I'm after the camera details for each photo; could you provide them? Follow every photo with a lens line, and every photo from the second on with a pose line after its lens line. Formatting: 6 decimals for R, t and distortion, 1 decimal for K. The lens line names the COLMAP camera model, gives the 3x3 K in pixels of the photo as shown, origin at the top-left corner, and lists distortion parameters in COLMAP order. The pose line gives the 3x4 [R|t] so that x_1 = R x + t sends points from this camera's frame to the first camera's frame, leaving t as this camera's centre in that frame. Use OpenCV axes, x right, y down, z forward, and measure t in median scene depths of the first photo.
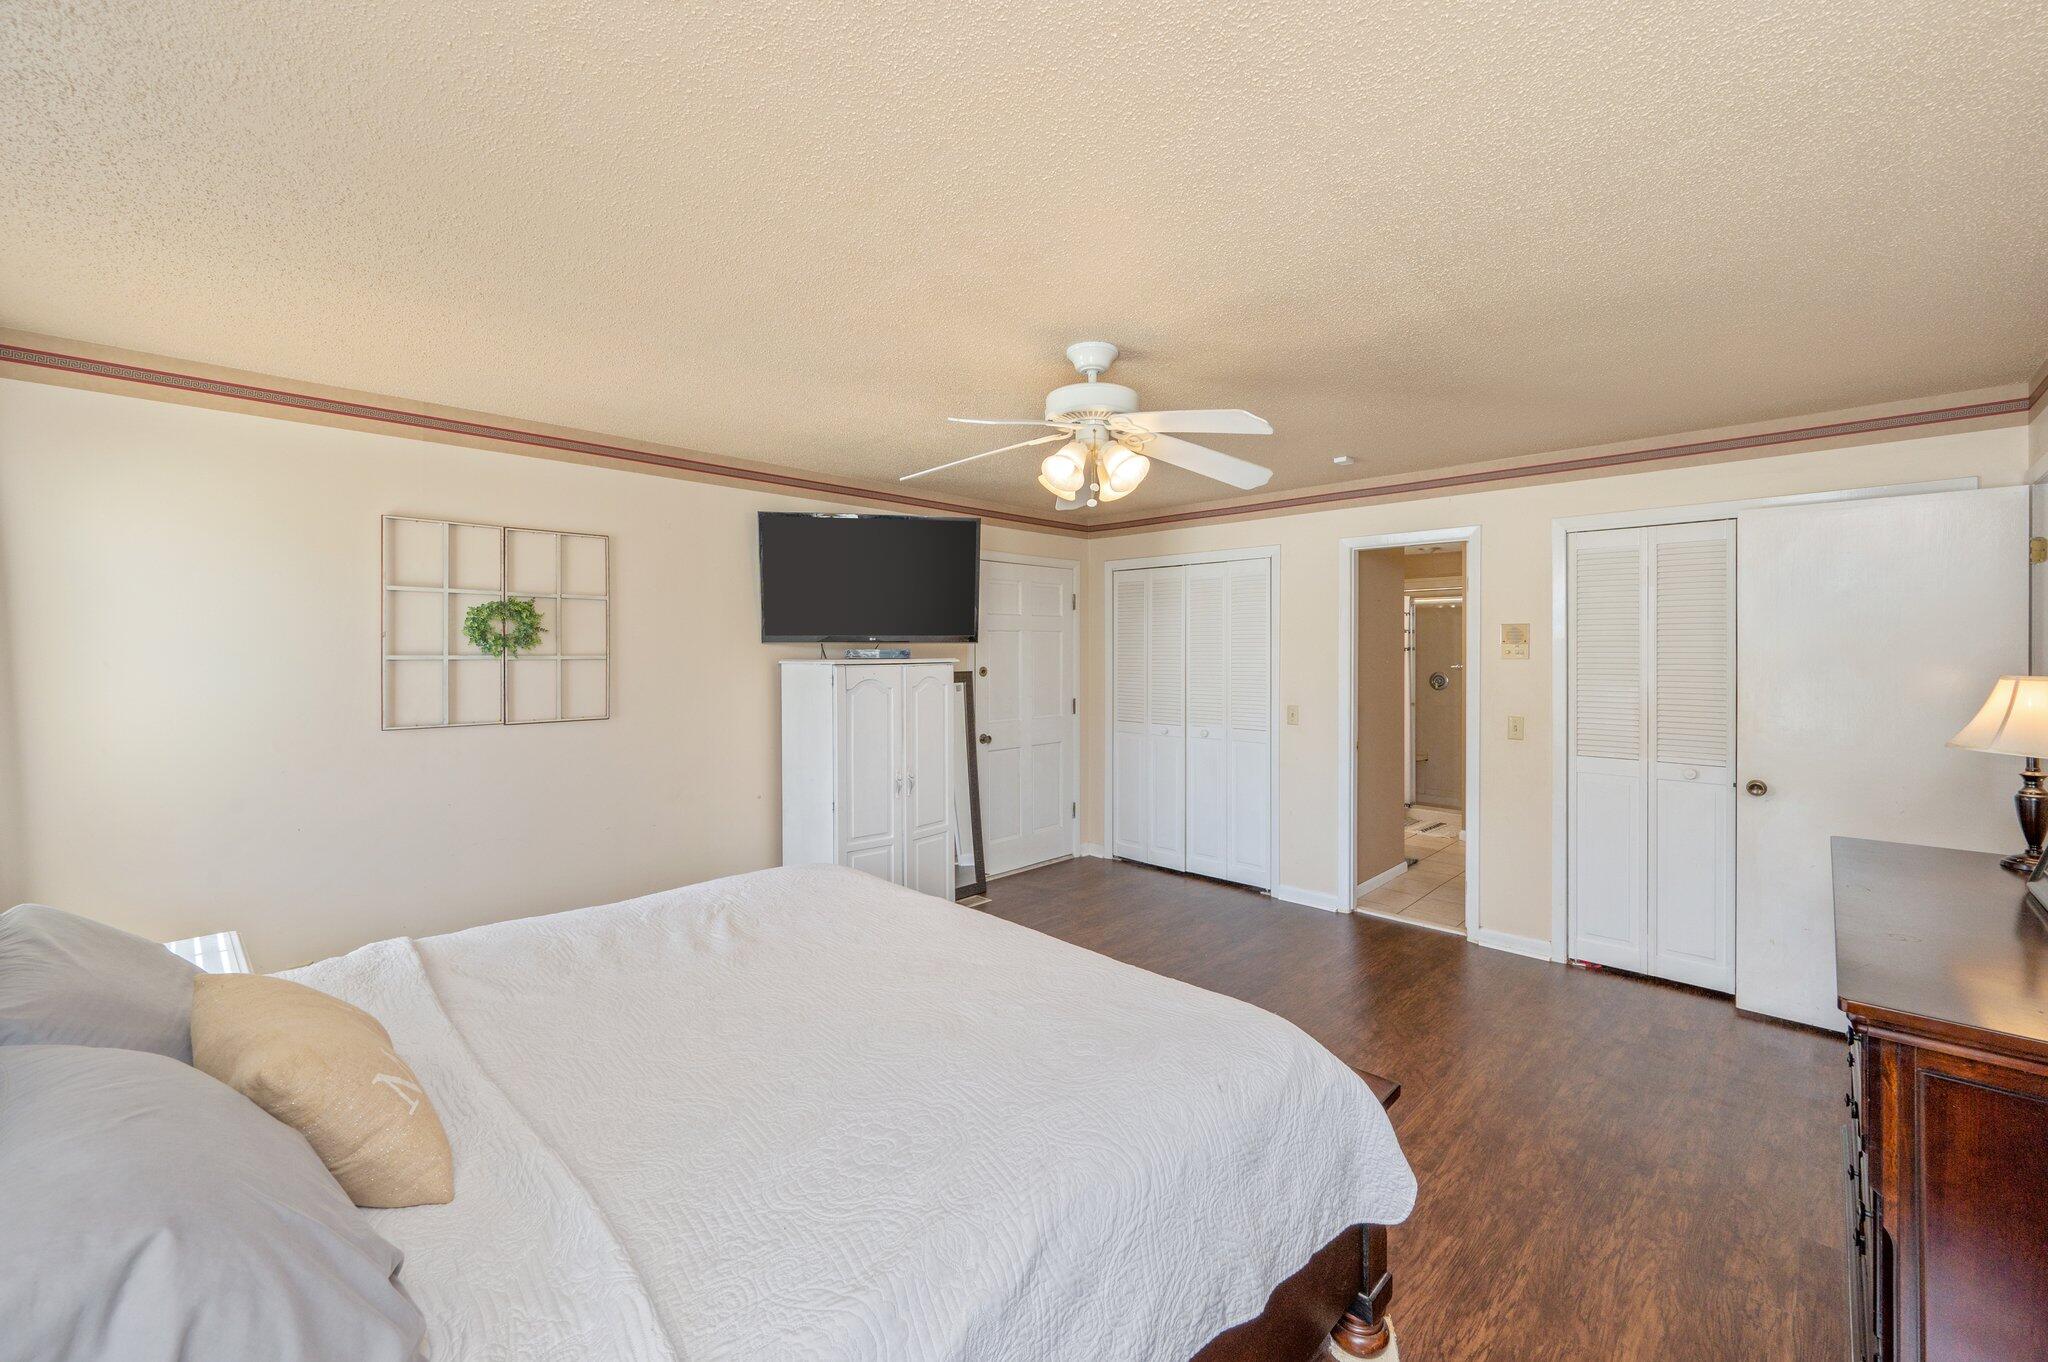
lens RADIAL K [[804.7, 0, 1025.4], [0, 804.7, 654.0], [0, 0, 1]] dist [0.024123, 0.000023]
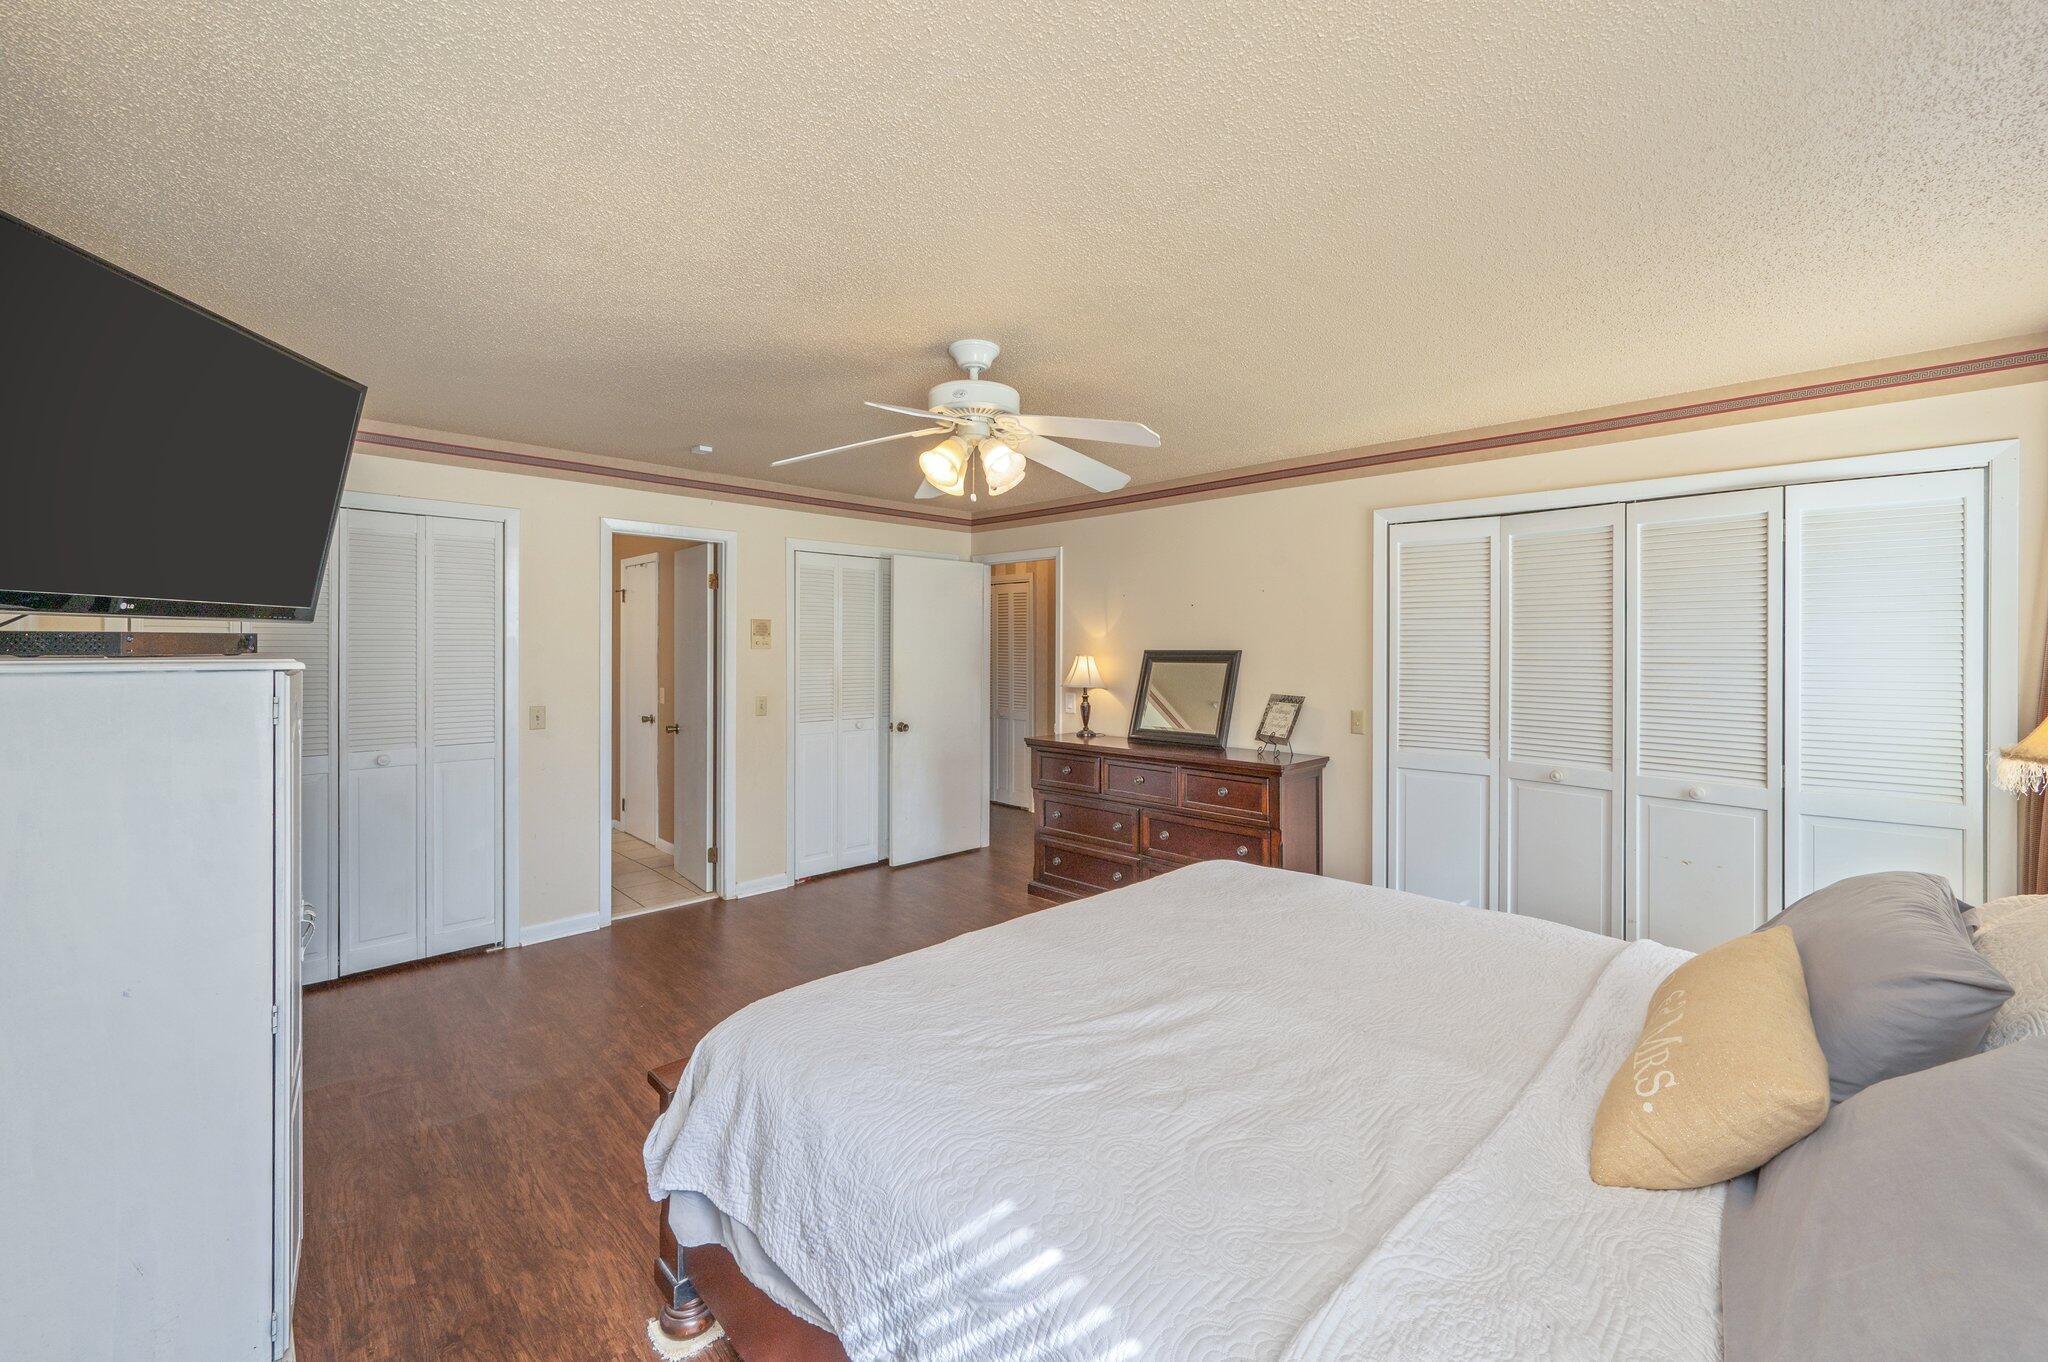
lens RADIAL K [[835.9, 0, 1024.9], [0, 835.9, 644.7], [0, 0, 1]] dist [-0.052655, 0.000016]
pose [[0.013740, -0.001209, 0.999905, -0.678985], [-0.002355, 0.999996, 0.001242, -0.002653], [-0.999903, -0.002372, 0.013737, 0.652816]]
